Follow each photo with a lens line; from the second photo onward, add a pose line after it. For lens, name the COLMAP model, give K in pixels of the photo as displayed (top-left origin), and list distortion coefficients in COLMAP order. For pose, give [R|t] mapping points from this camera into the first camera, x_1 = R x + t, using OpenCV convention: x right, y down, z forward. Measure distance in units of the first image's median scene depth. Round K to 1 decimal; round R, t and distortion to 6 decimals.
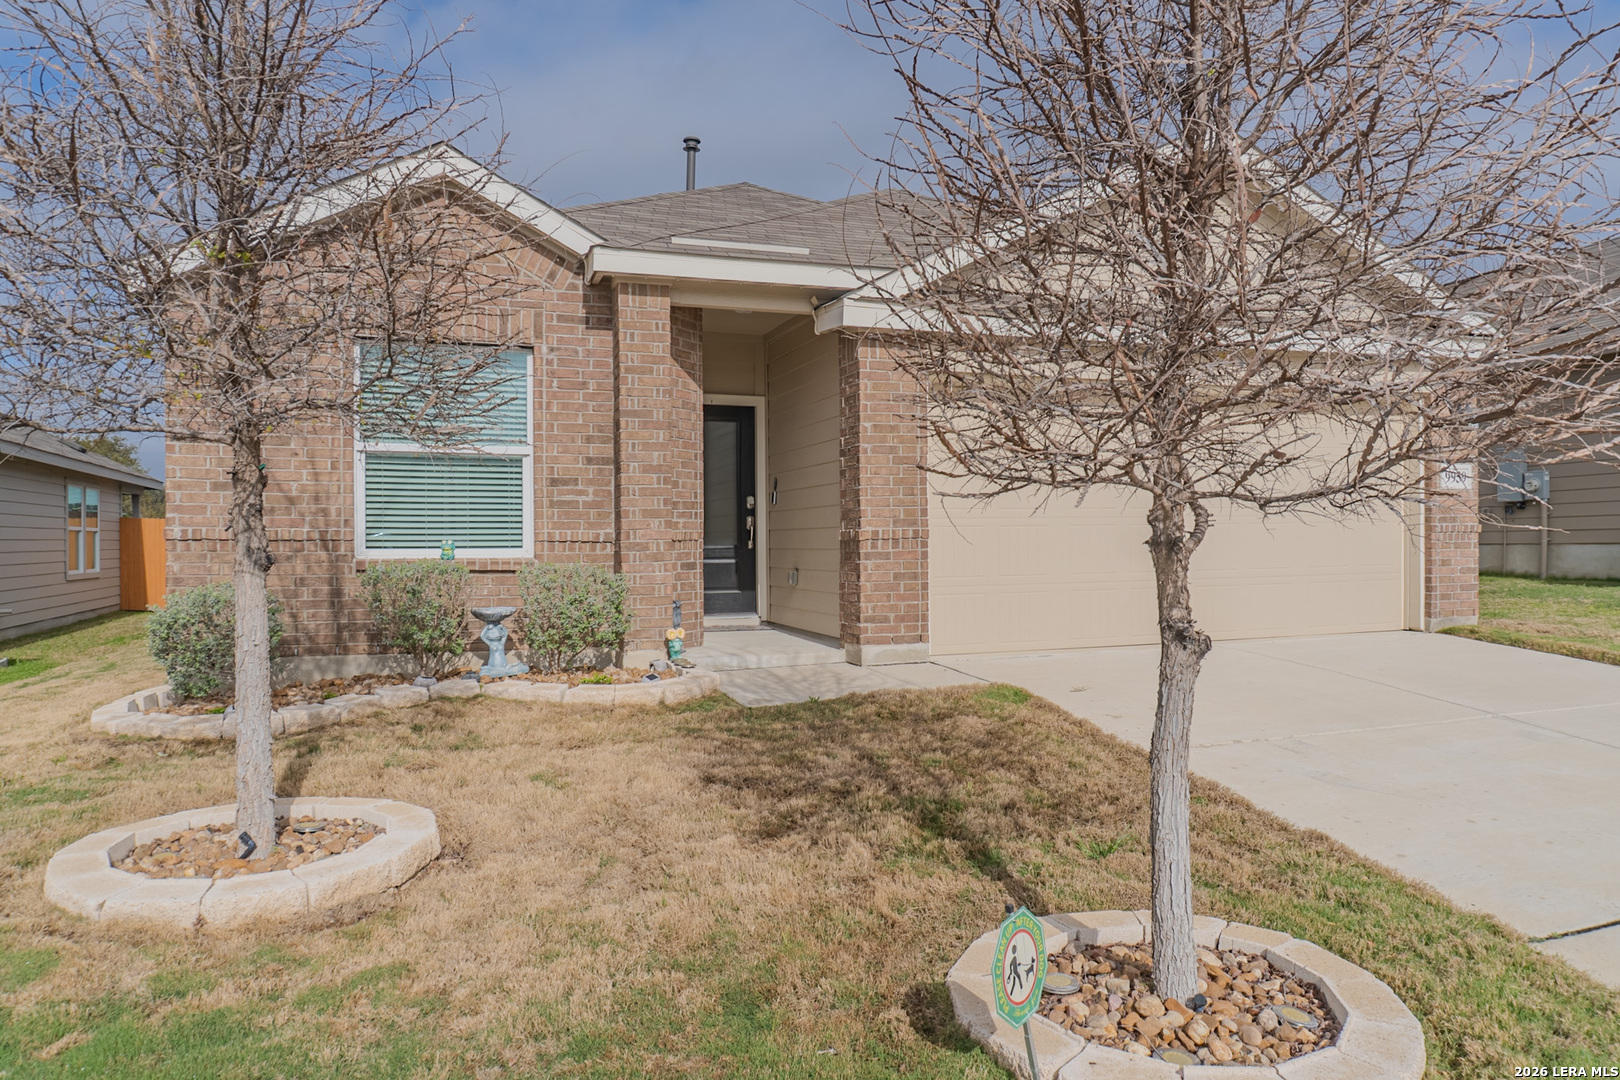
lens RADIAL K [[1083.9, 0, 810.8], [0, 1083.9, 550.1], [0, 0, 1]] dist [-0.023155, 0.002495]
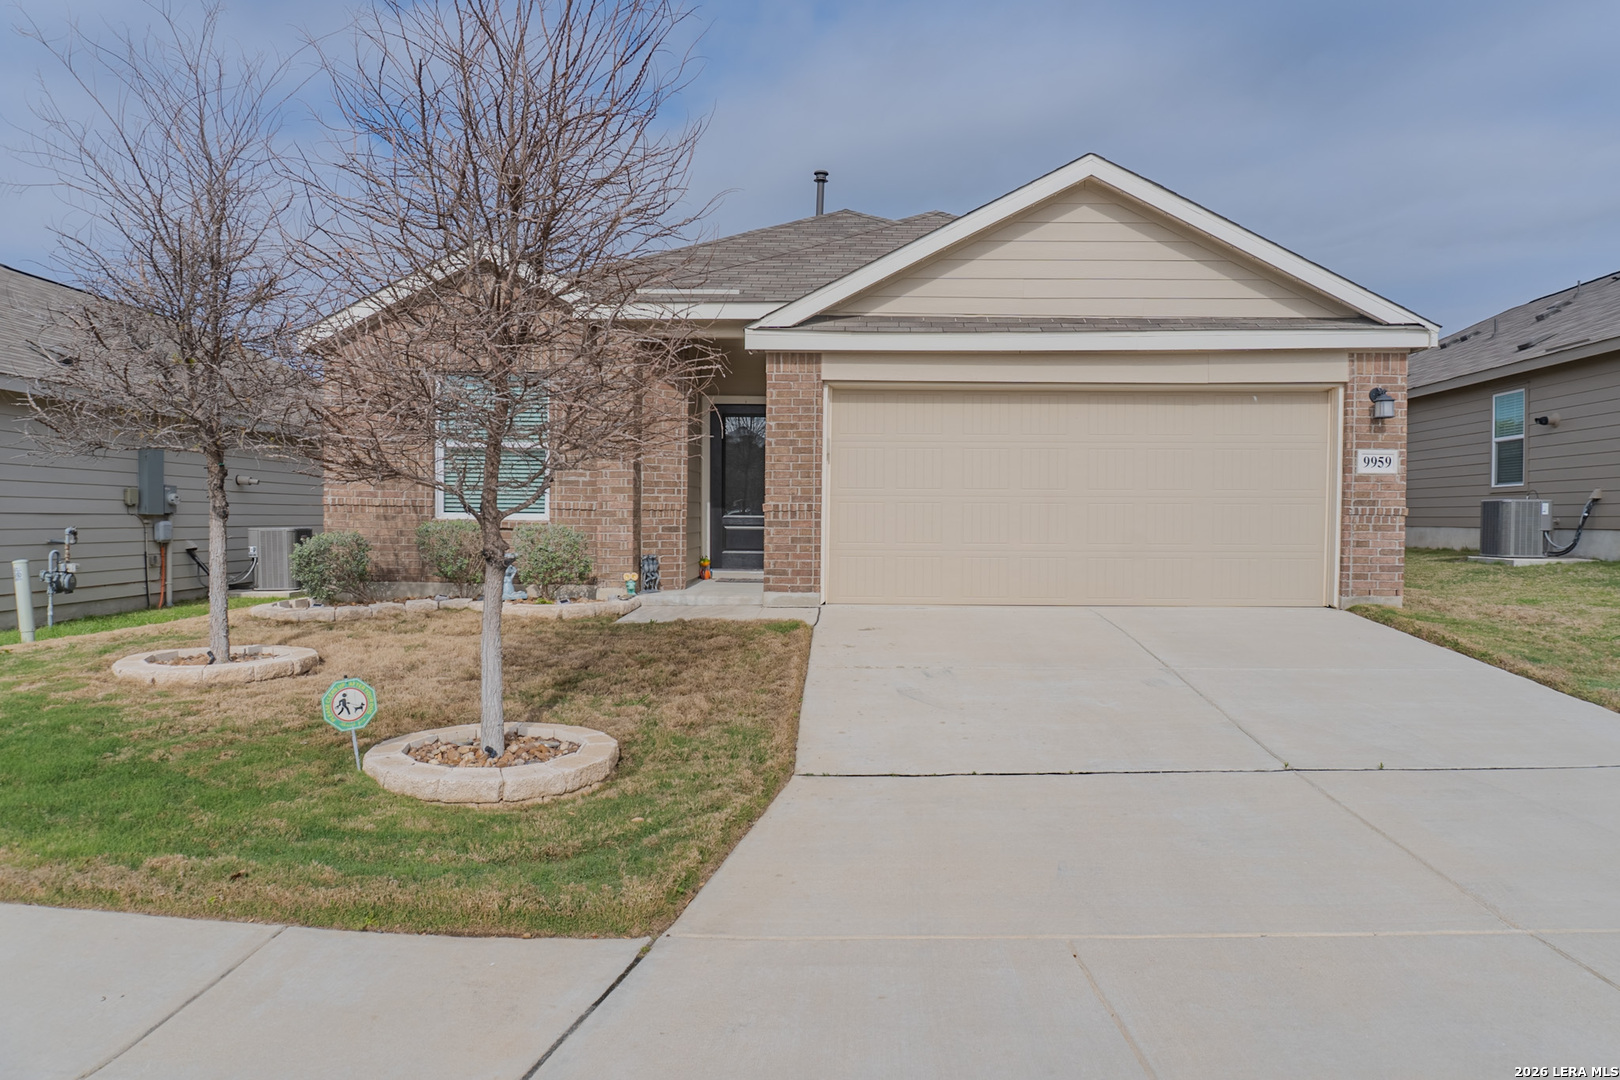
lens RADIAL K [[1083.9, 0, 810.8], [0, 1083.9, 550.1], [0, 0, 1]] dist [-0.023155, 0.002495]
pose [[0.936067, 0.028397, -0.350673, 0.554036], [-0.020683, 0.999455, 0.025724, 0.002258], [0.351213, -0.016827, 0.936145, -0.208600]]
